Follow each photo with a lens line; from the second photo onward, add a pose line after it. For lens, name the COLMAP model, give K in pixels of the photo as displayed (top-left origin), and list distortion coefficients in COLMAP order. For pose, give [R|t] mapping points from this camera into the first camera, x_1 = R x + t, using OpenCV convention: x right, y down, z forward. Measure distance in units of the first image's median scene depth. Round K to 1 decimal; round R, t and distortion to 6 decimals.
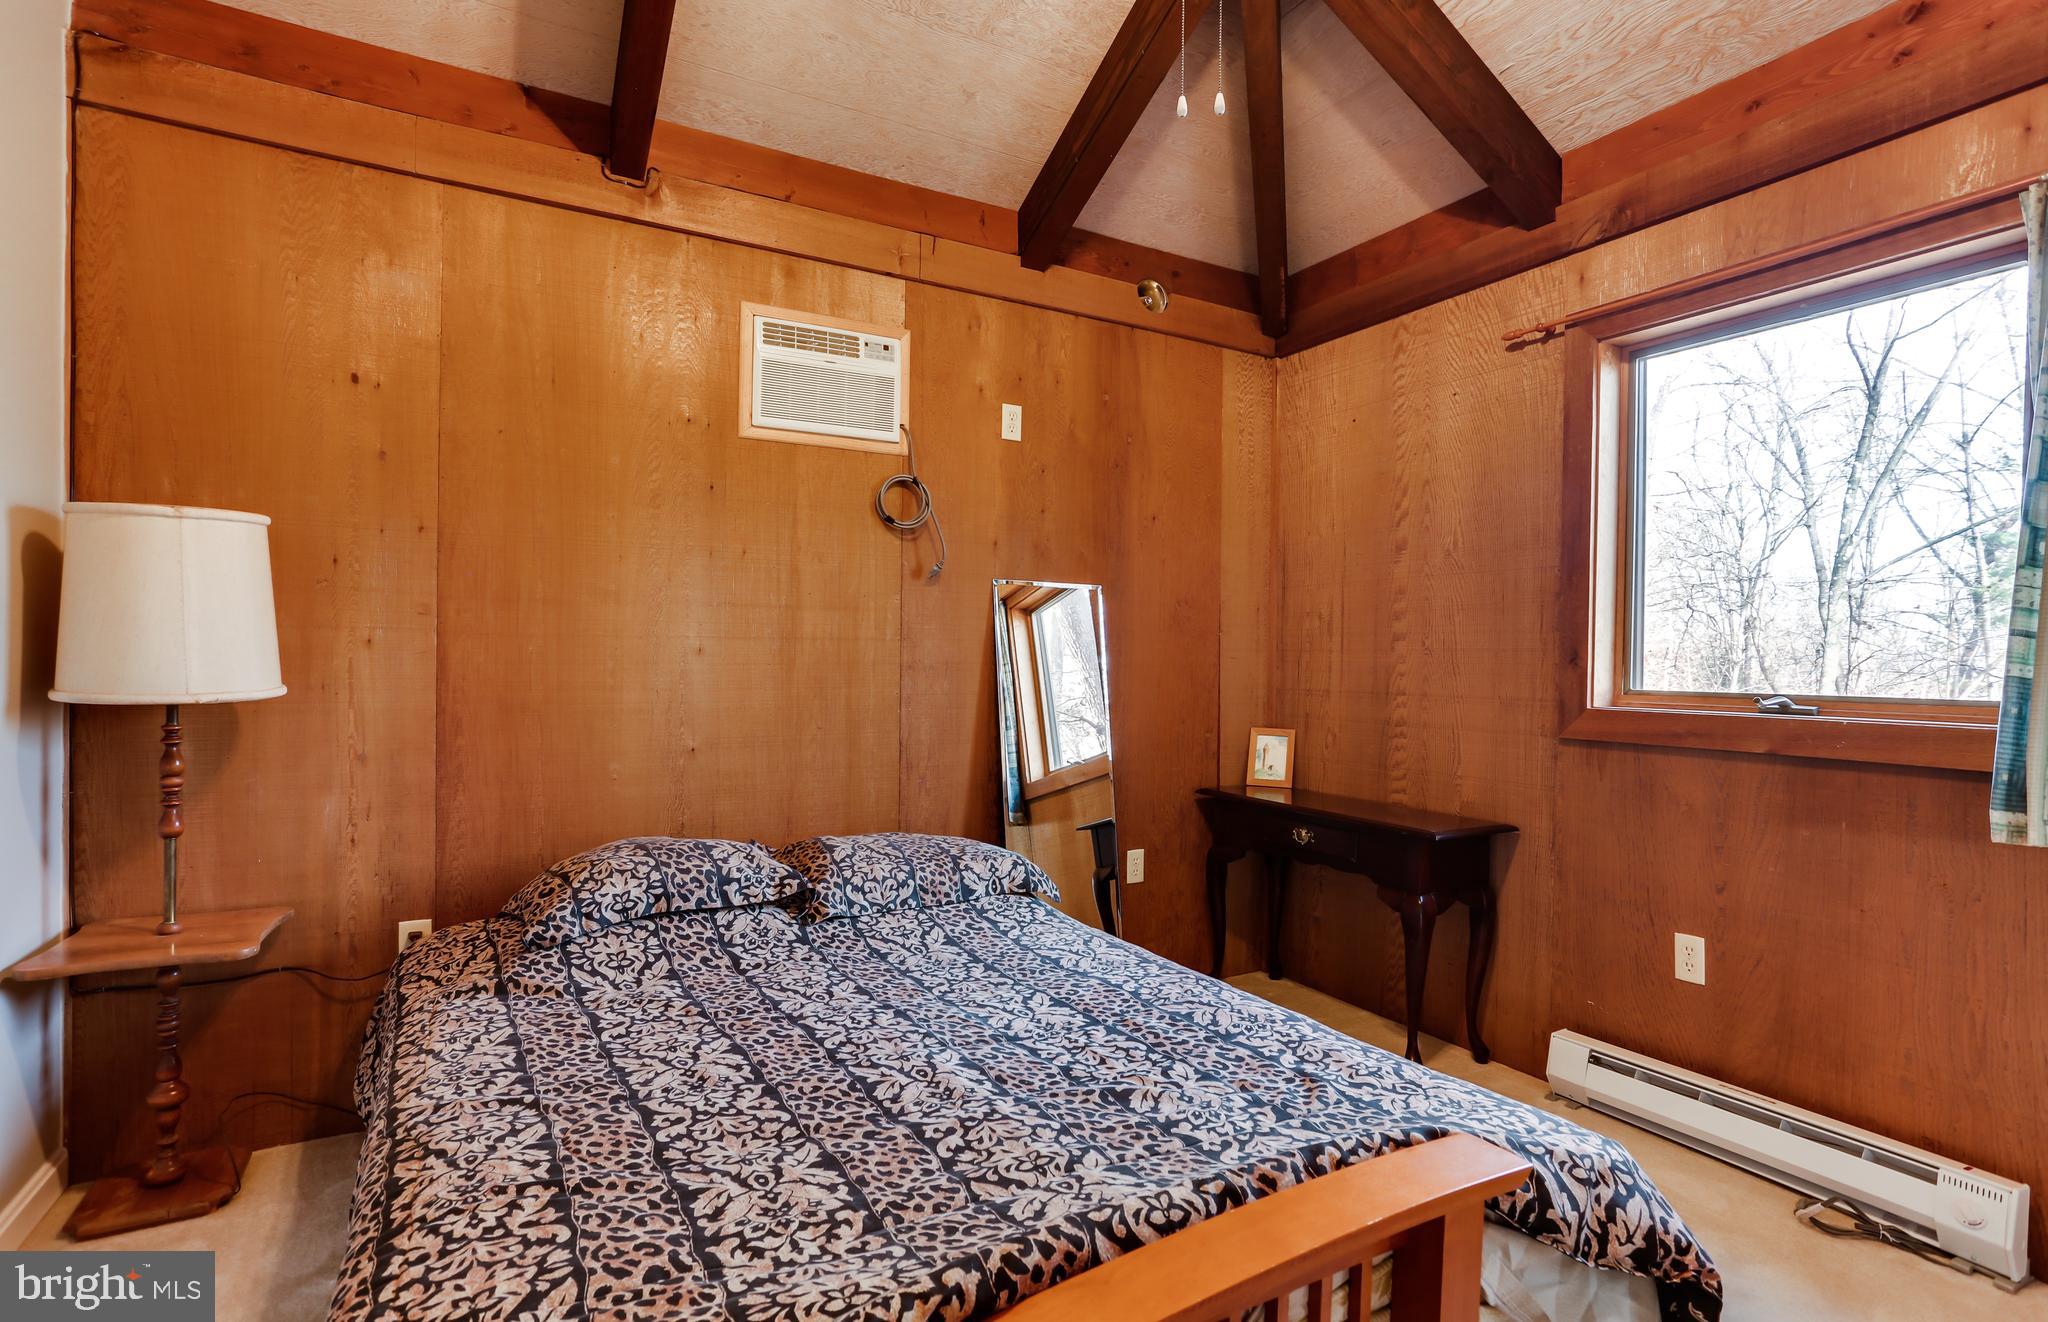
lens RADIAL K [[997.8, 0, 1019.7], [0, 997.8, 671.0], [0, 0, 1]] dist [-0.034890, 0.016990]
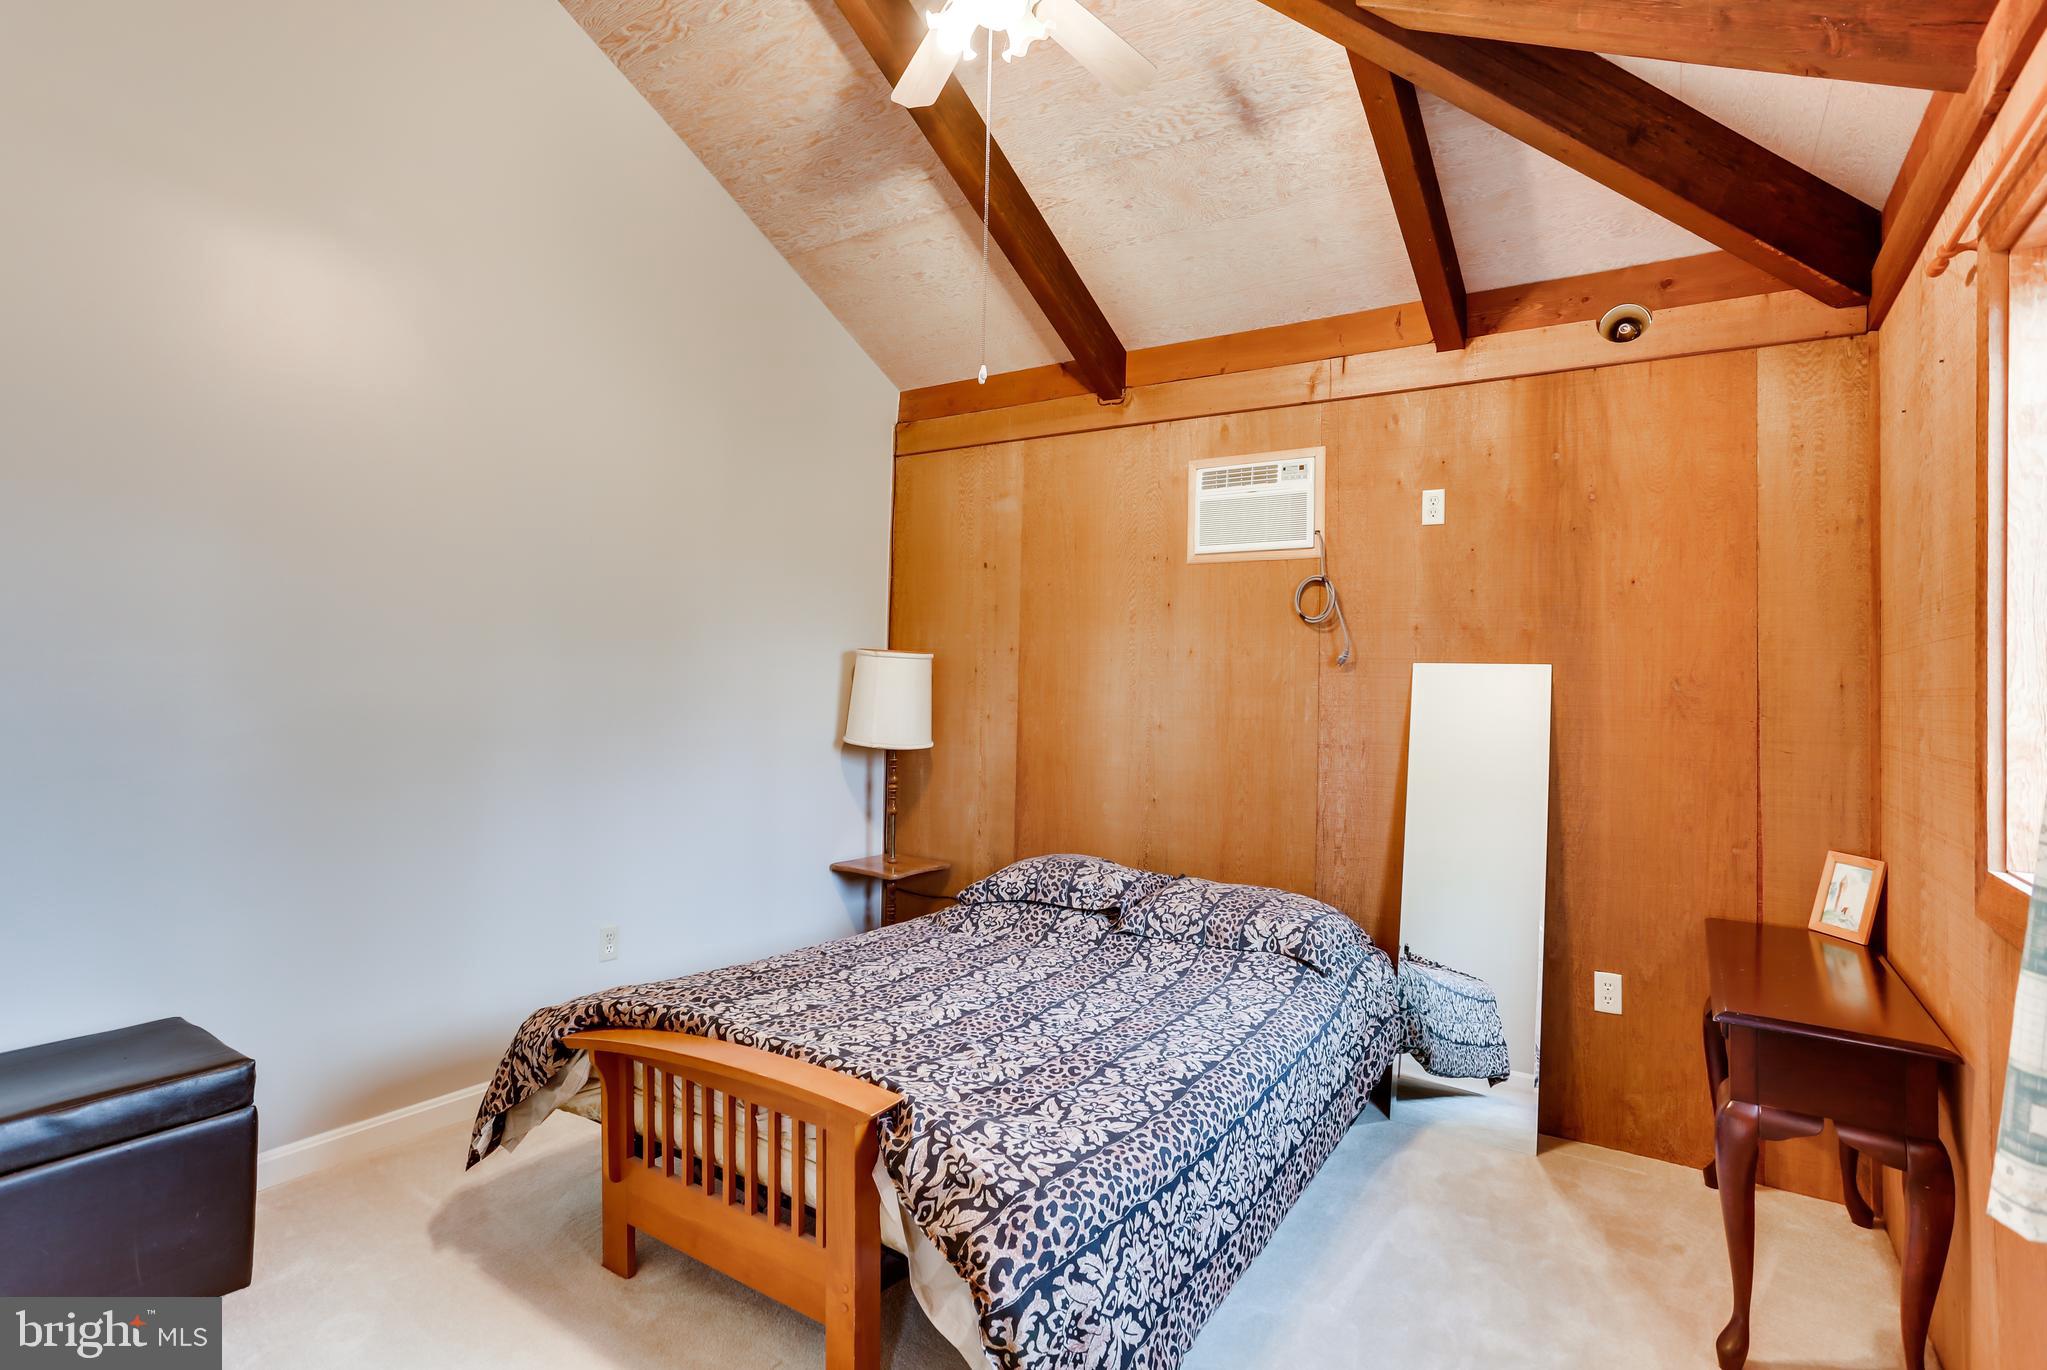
lens RADIAL K [[1012.7, 0, 1012.2], [0, 1012.7, 674.5], [0, 0, 1]] dist [-0.031519, 0.020979]
pose [[0.467938, -0.009827, -0.883707, 0.889491], [-0.021182, 0.999526, -0.022331, -0.062850], [0.883508, 0.029168, 0.467508, 0.199011]]
